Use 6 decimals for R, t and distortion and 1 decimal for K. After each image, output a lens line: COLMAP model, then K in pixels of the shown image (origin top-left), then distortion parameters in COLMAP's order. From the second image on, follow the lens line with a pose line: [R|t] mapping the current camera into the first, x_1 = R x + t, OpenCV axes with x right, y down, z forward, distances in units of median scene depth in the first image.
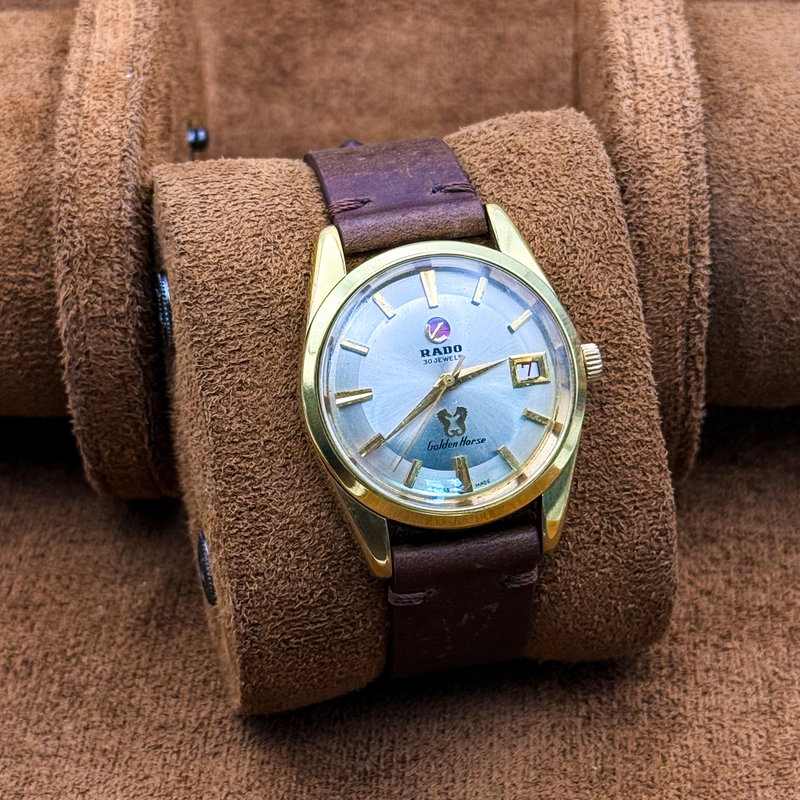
lens RADIAL K [[2325.4, 0, 400.0], [0, 2325.4, 400.0], [0, 0, 1]] dist [0.124069, 0.854964]
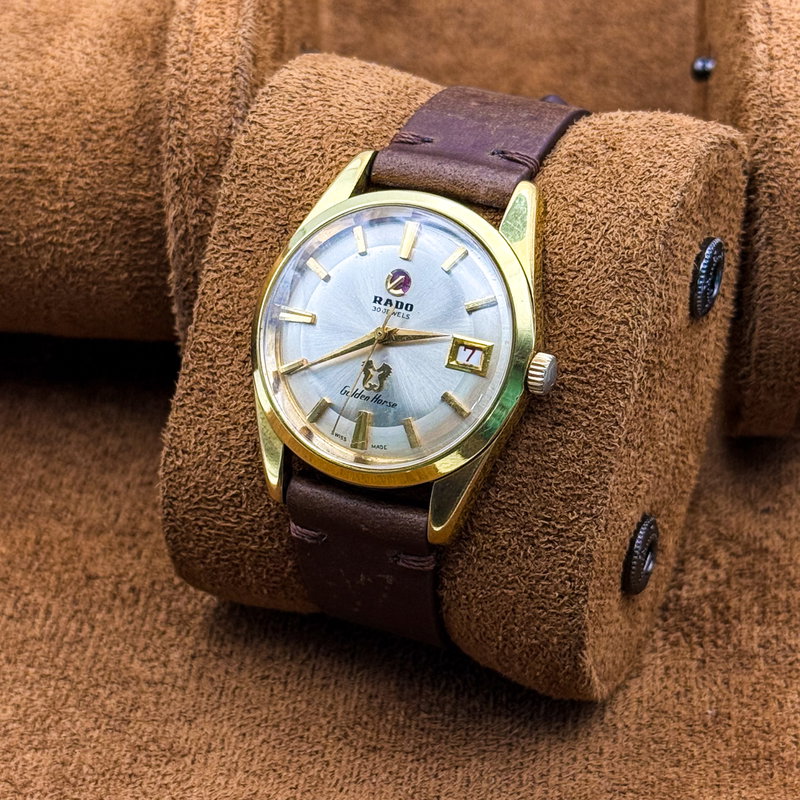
lens RADIAL K [[2325.4, 0, 400.0], [0, 2325.4, 400.0], [0, 0, 1]] dist [0.124069, 0.854964]
pose [[0.799804, 0.354956, -0.484066, 0.492490], [-0.344679, 0.931801, 0.113771, -0.092914], [0.491436, 0.075852, 0.867604, 0.165239]]
